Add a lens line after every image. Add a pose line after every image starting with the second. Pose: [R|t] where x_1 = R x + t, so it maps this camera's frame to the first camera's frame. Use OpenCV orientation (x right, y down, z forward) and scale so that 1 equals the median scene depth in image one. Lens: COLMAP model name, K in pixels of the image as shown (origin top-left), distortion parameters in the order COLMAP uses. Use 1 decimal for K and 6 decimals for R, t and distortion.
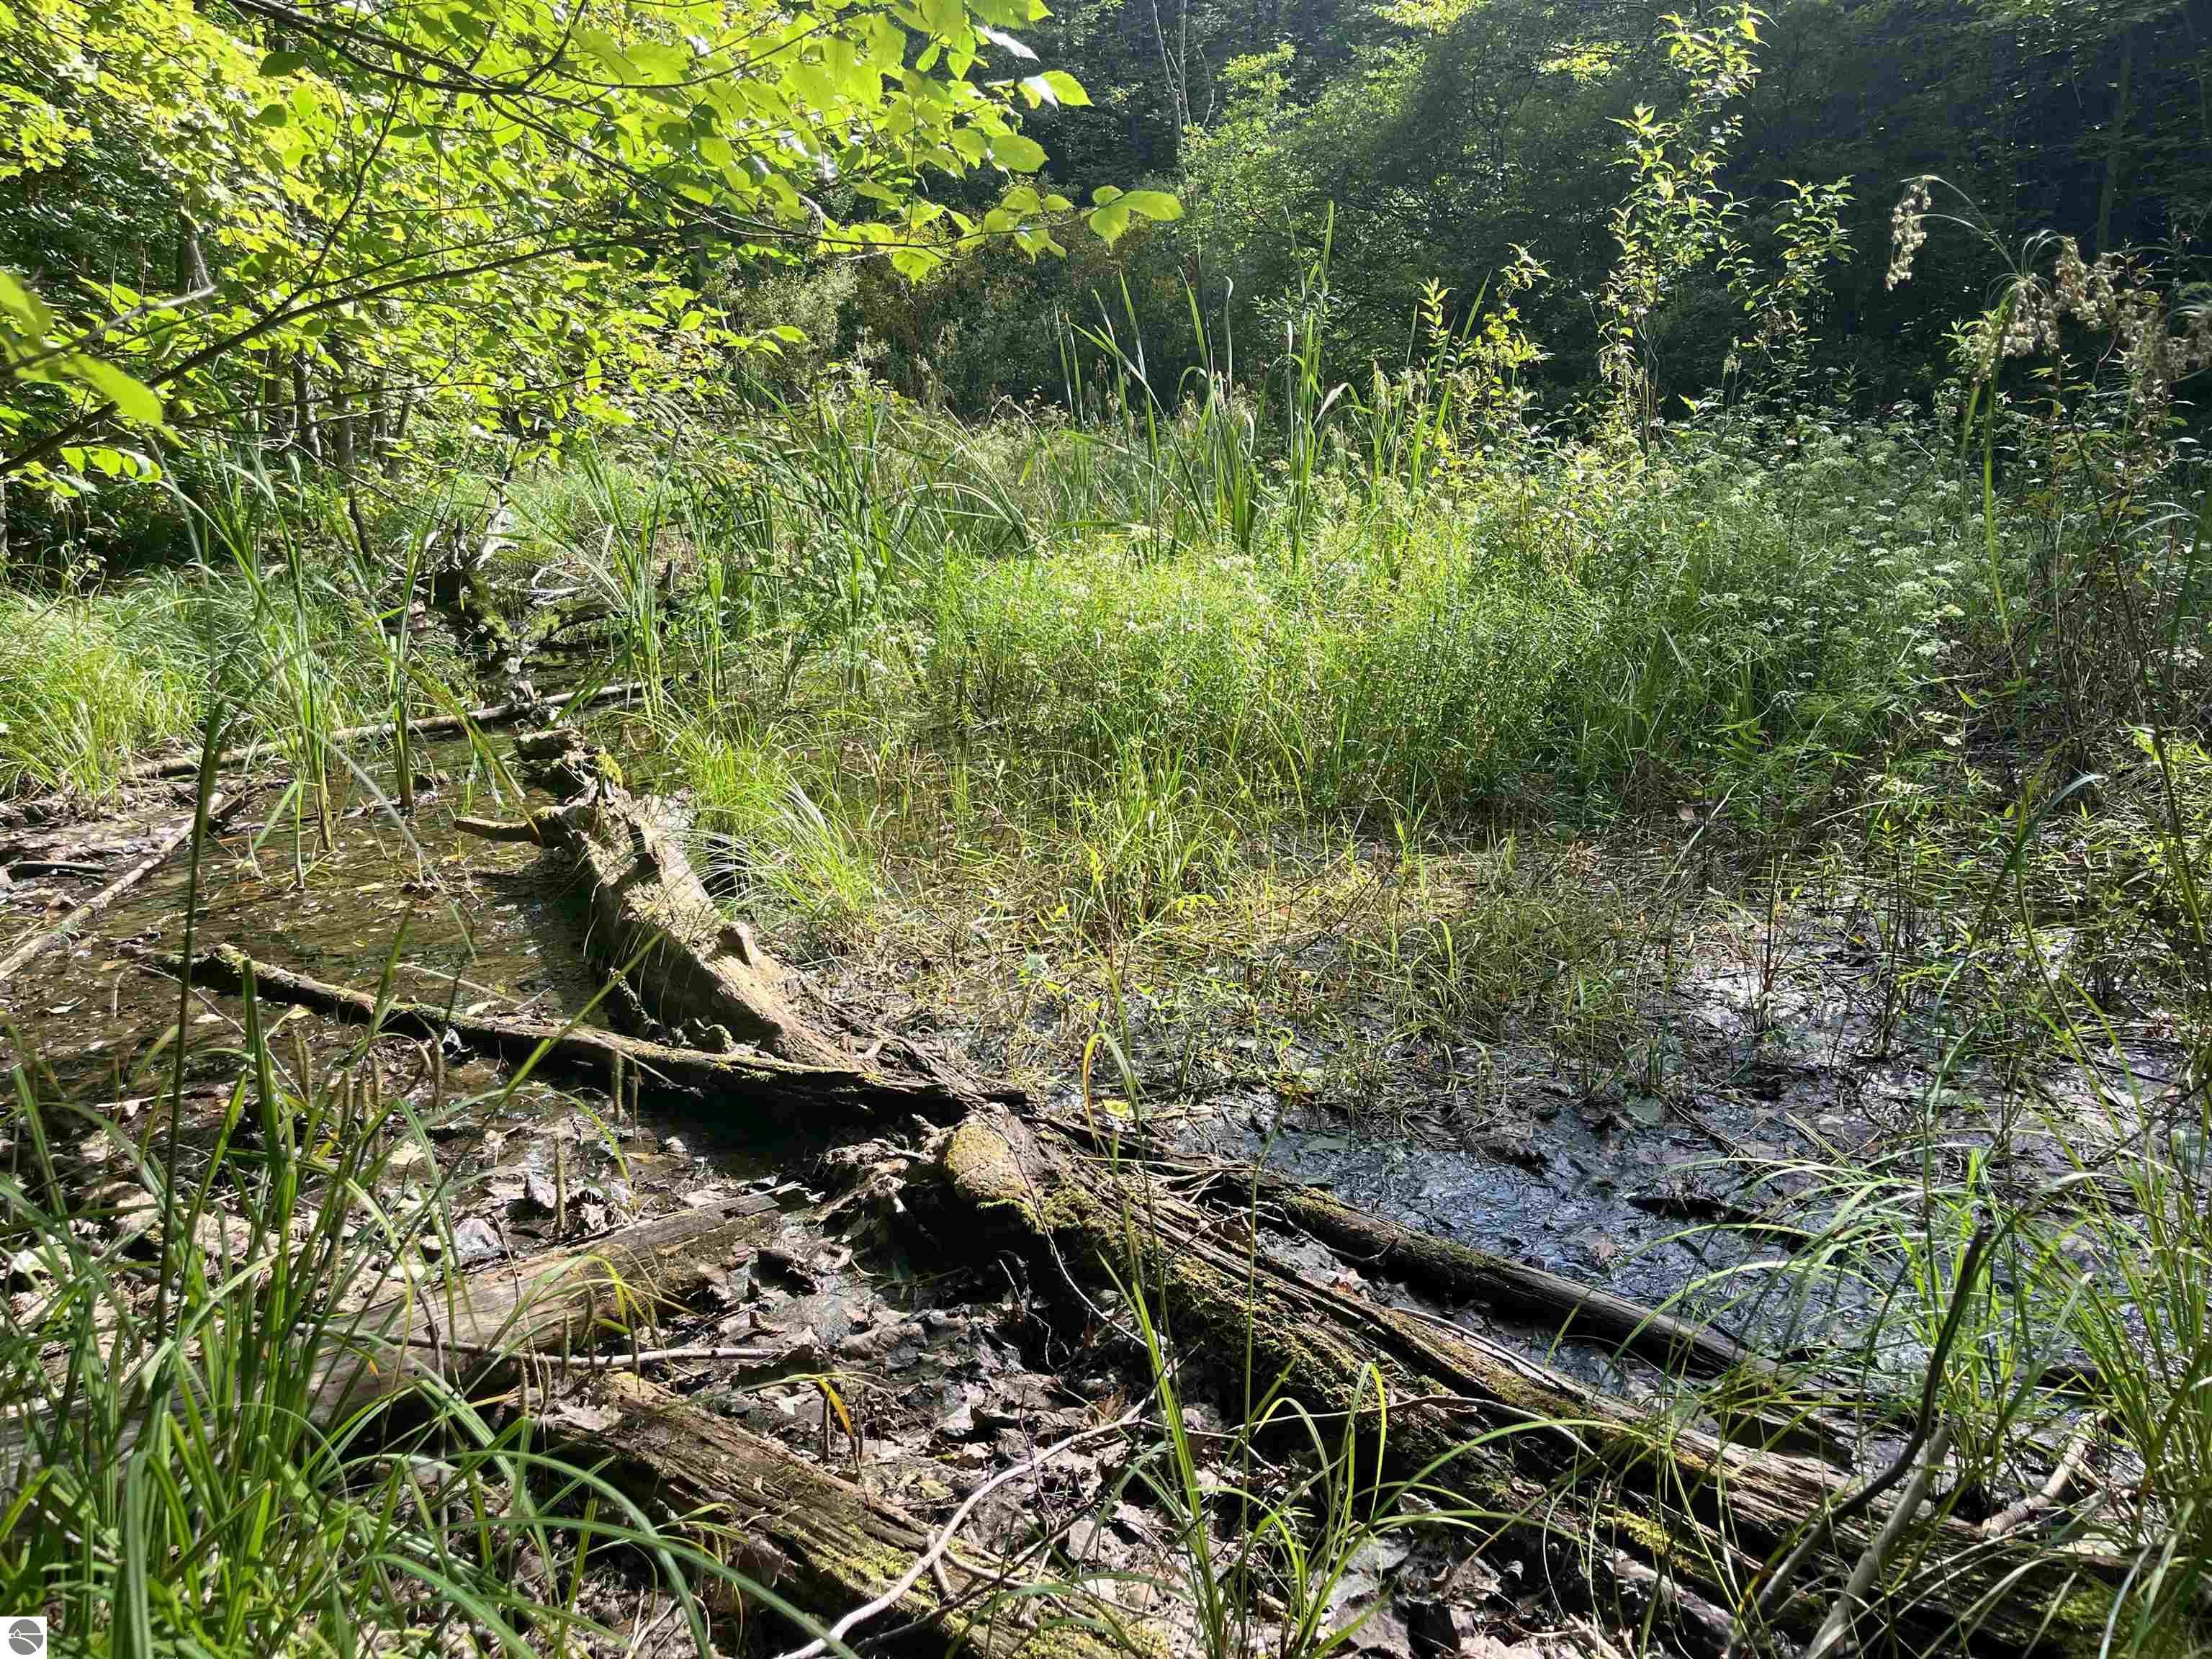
lens RADIAL K [[1707.9, 0, 1101.7], [0, 1707.9, 819.1], [0, 0, 1]] dist [0.050998, -0.054351]
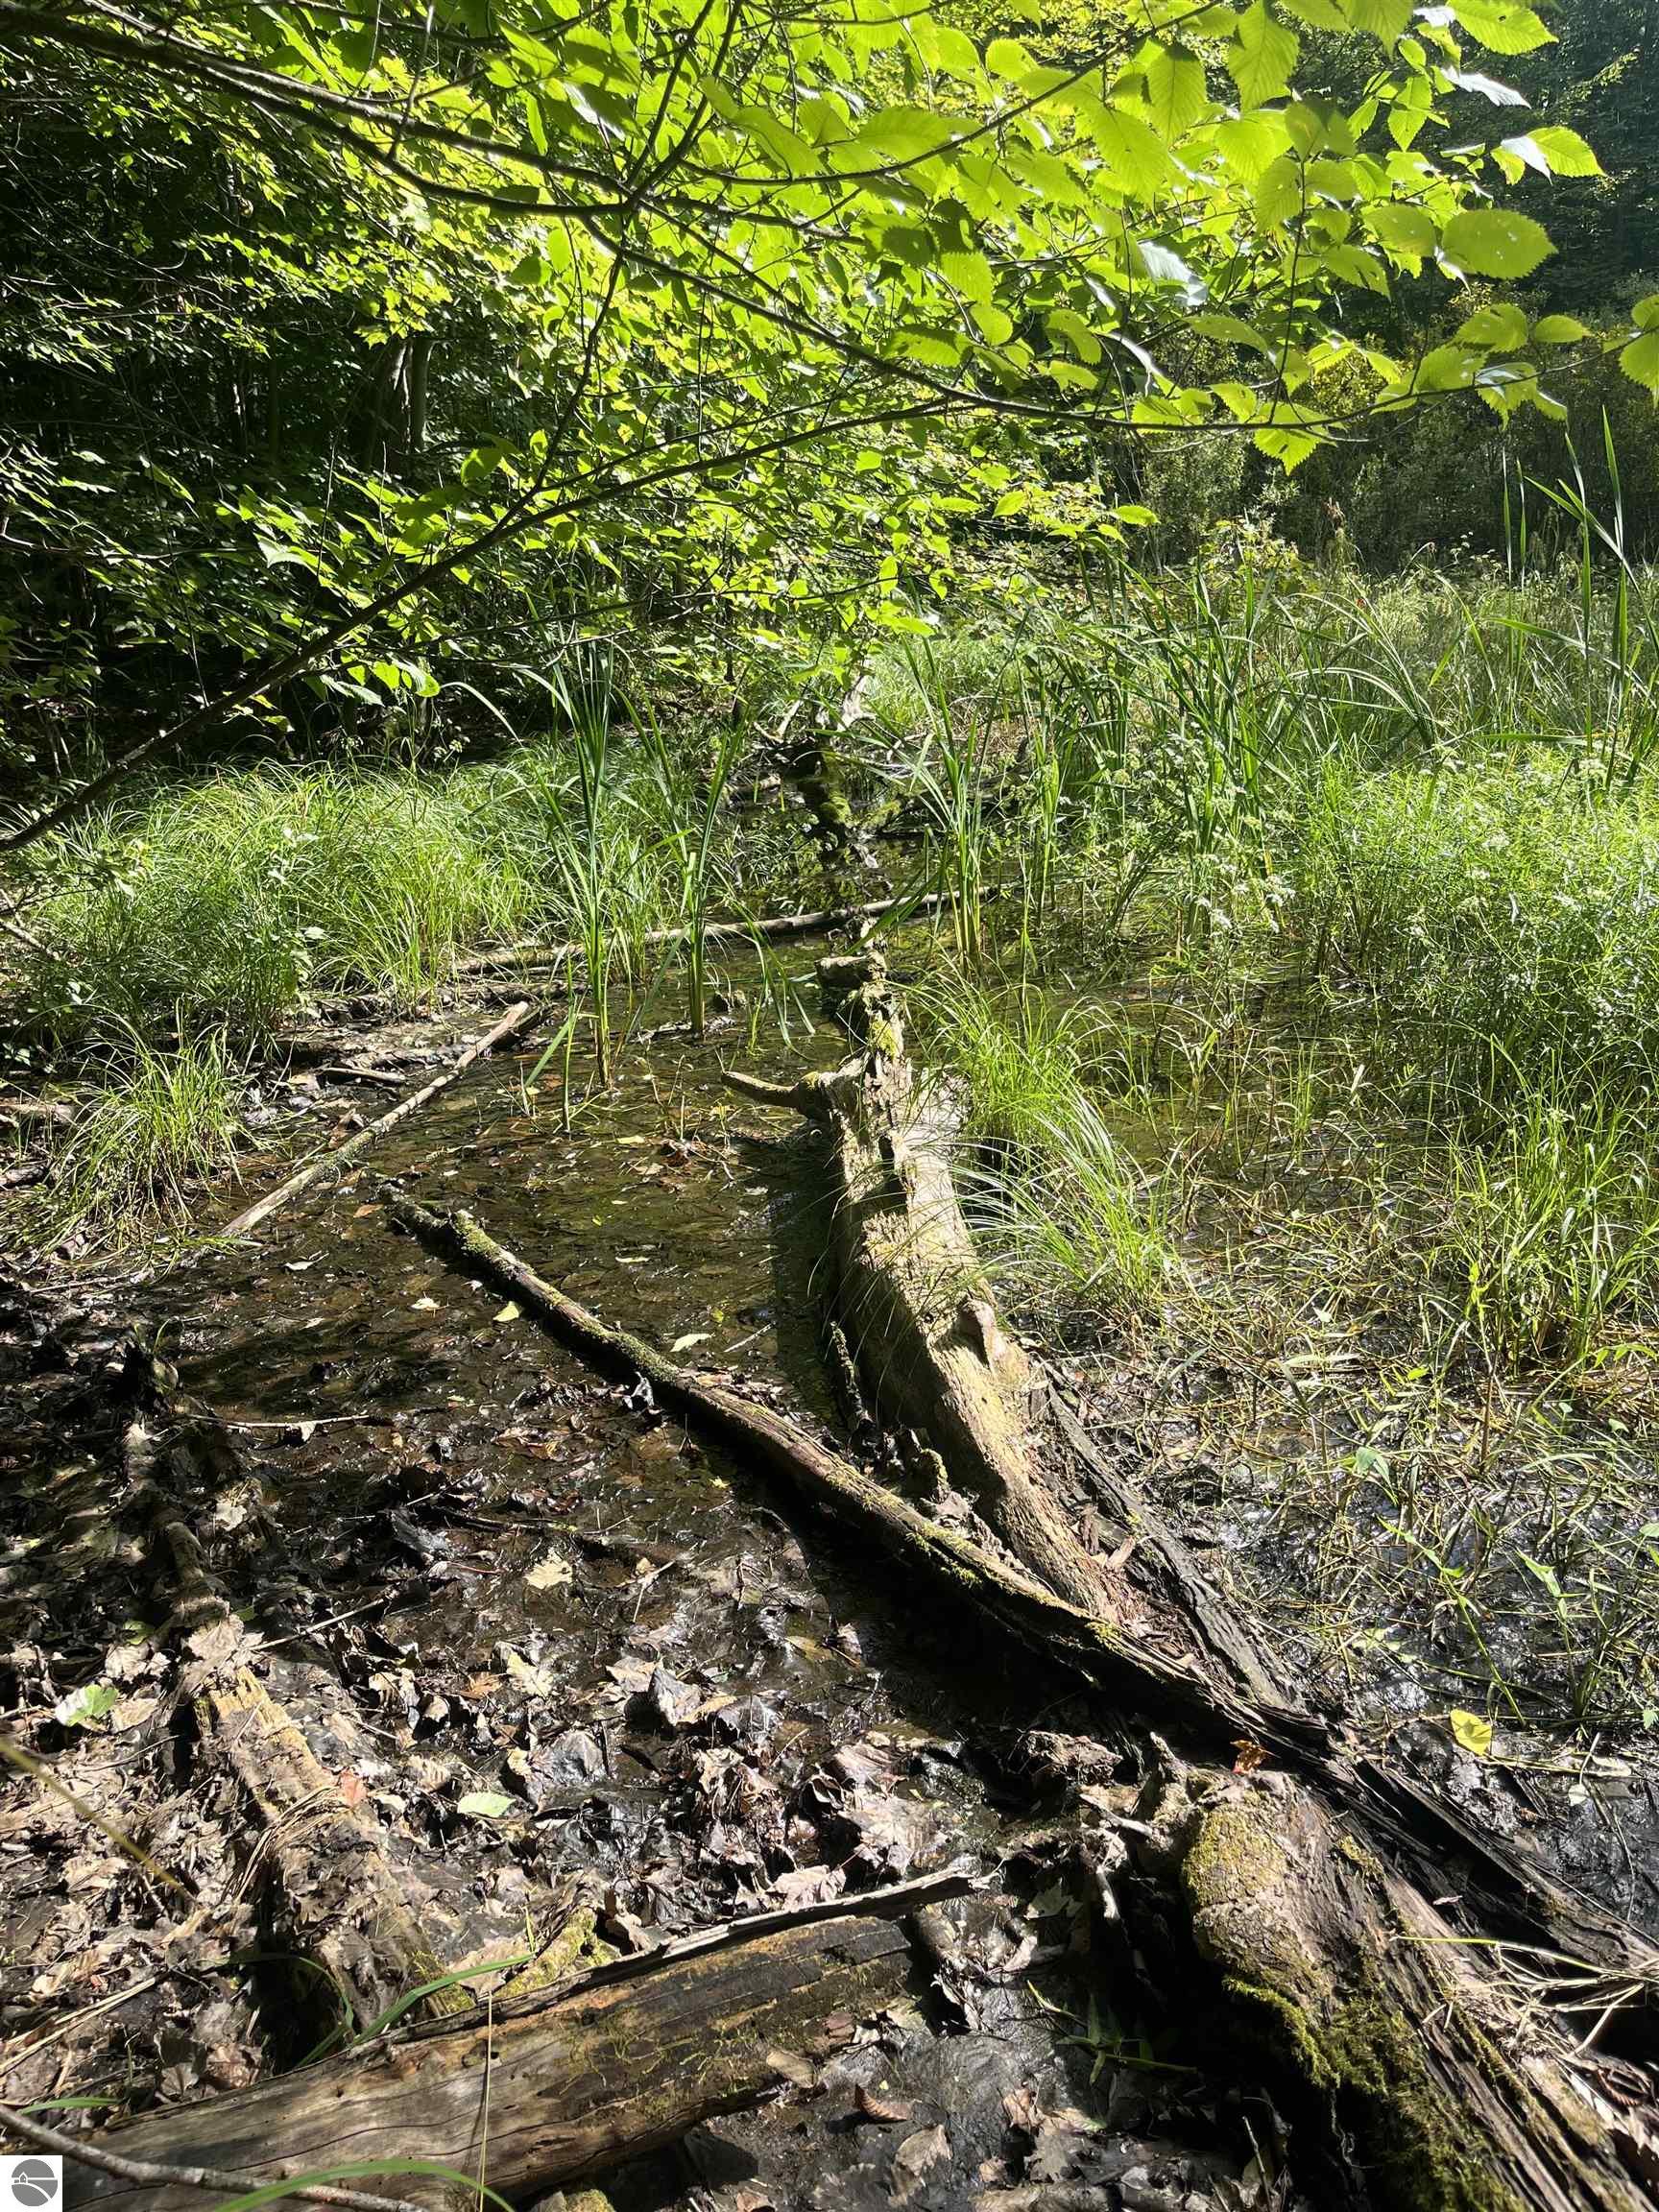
lens RADIAL K [[1707.9, 0, 838.0], [0, 1707.9, 1117.6], [0, 0, 1]] dist [0.050998, -0.054351]
pose [[0.932847, 0.108741, -0.343471, -0.012865], [-0.079201, 0.991937, 0.098936, -0.087659], [0.351460, -0.065089, 0.933937, 0.231049]]
